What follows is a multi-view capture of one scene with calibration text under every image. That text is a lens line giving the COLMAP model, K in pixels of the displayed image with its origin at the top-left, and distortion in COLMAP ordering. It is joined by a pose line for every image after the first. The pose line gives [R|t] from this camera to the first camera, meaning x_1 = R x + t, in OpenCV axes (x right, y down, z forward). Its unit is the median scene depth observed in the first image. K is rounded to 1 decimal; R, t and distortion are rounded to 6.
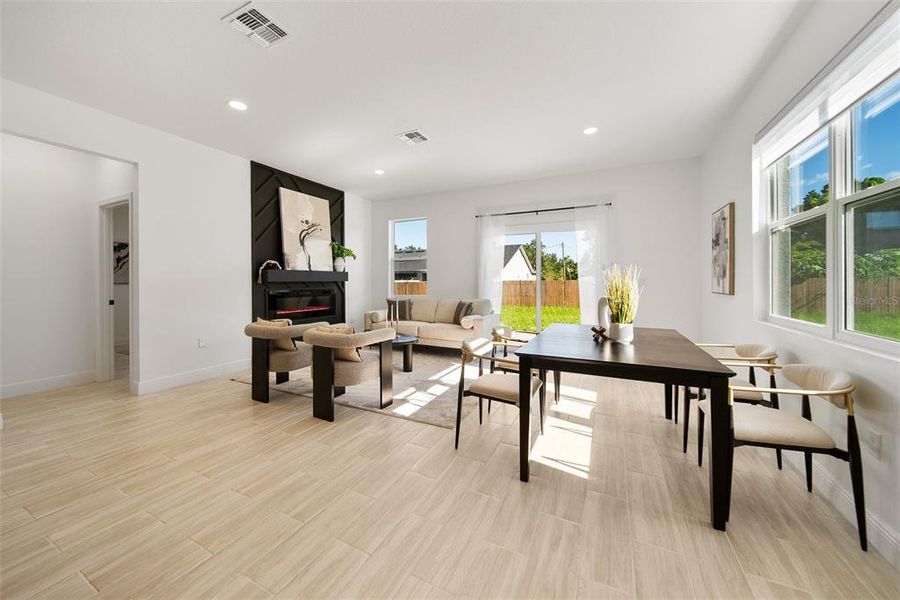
lens RADIAL K [[343.5, 0, 447.0], [0, 343.5, 282.6], [0, 0, 1]] dist [0.019836, 0.000016]
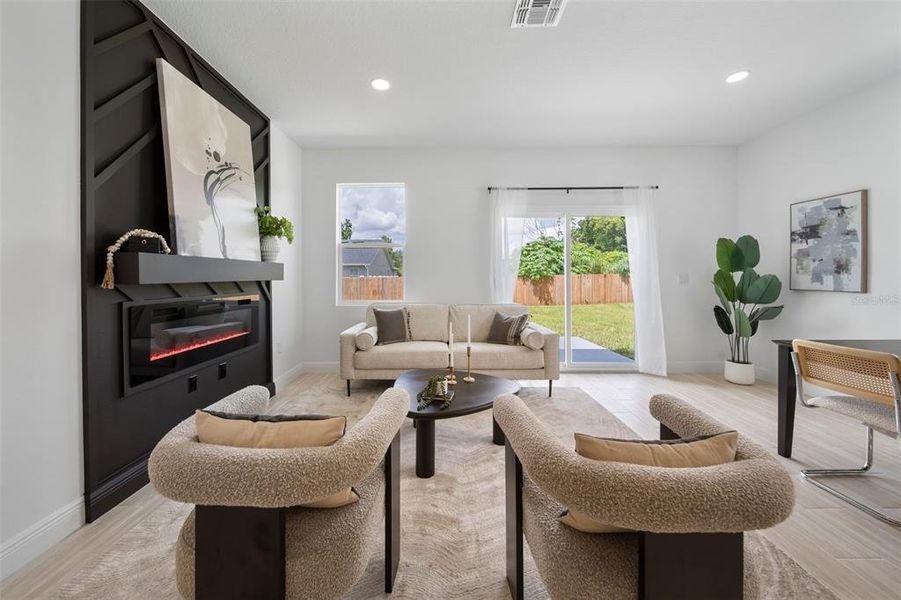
lens RADIAL K [[325.1, 0, 440.2], [0, 325.1, 276.3], [0, 0, 1]] dist [-0.001193, -0.000332]
pose [[0.887682, -0.007020, 0.460403, -0.347515], [0.007902, 0.999969, 0.000013, -0.008407], [-0.460389, 0.003627, 0.887710, 0.473039]]
